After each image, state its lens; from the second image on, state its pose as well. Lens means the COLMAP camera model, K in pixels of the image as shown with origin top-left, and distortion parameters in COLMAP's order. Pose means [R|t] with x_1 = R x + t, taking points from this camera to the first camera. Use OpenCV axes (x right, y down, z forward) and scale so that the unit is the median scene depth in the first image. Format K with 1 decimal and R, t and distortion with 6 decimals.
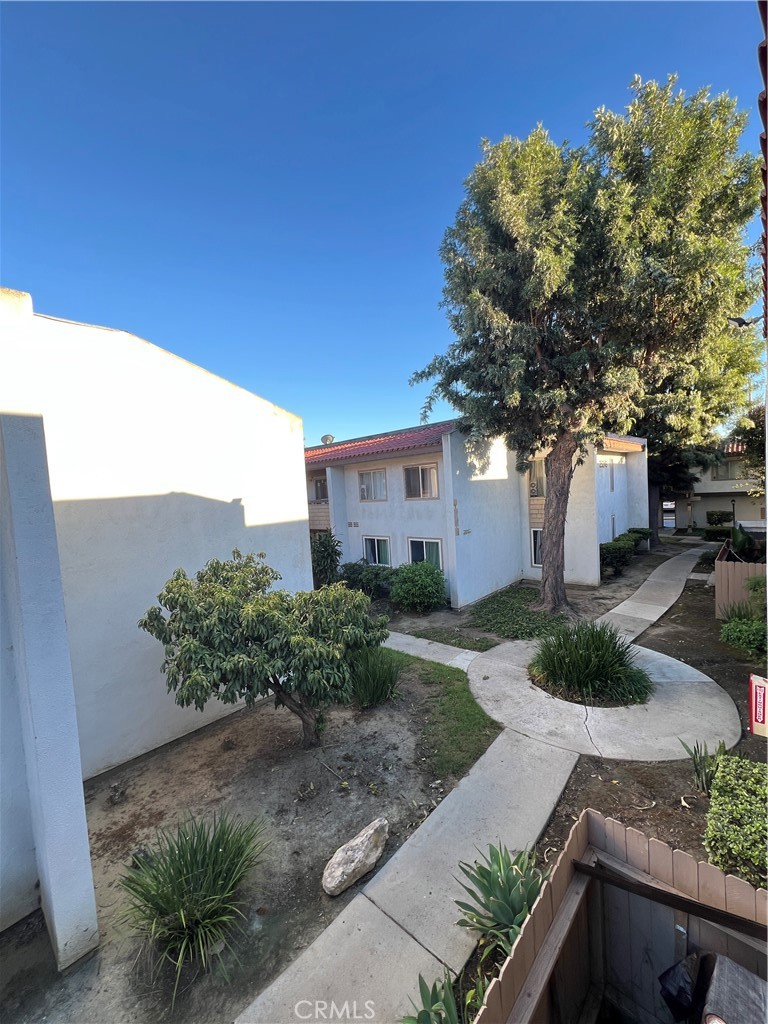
lens RADIAL K [[408.3, 0, 388.9], [0, 408.3, 517.6], [0, 0, 1]] dist [-0.002223, 0.000901]
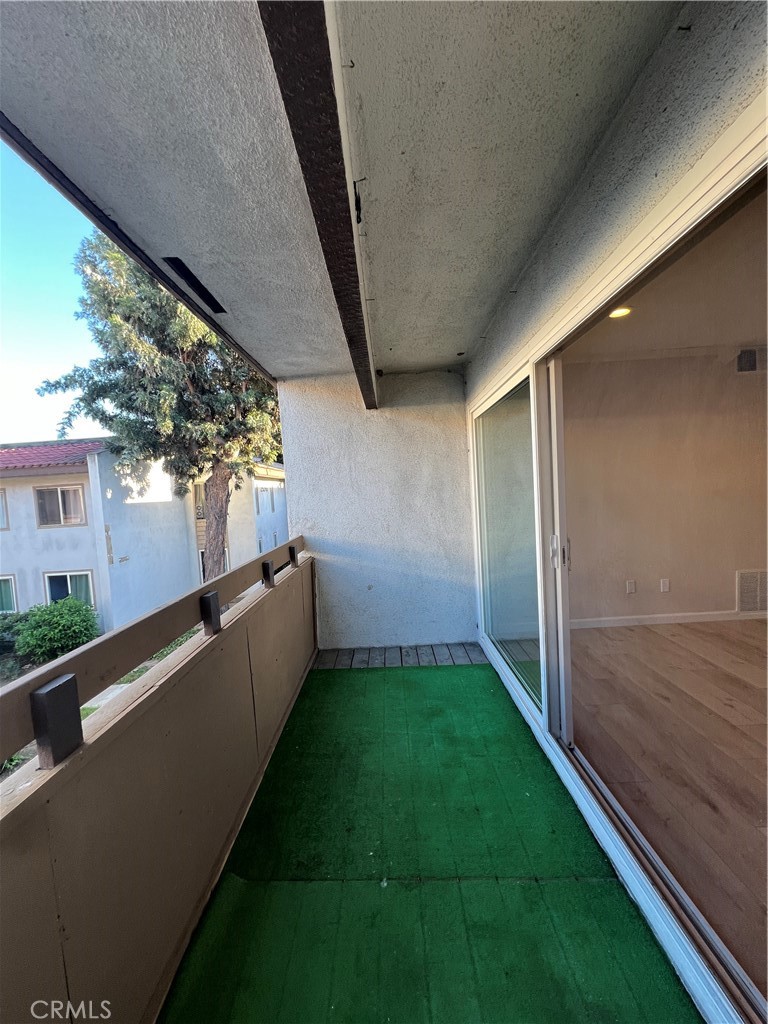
lens RADIAL K [[408.3, 0, 380.5], [0, 408.3, 512.4], [0, 0, 1]] dist [-0.002223, 0.000901]
pose [[0.753184, -0.022448, 0.657426, 0.024209], [0.060966, 0.997498, -0.035785, -0.003140], [-0.654978, 0.067033, 0.752669, -0.100655]]
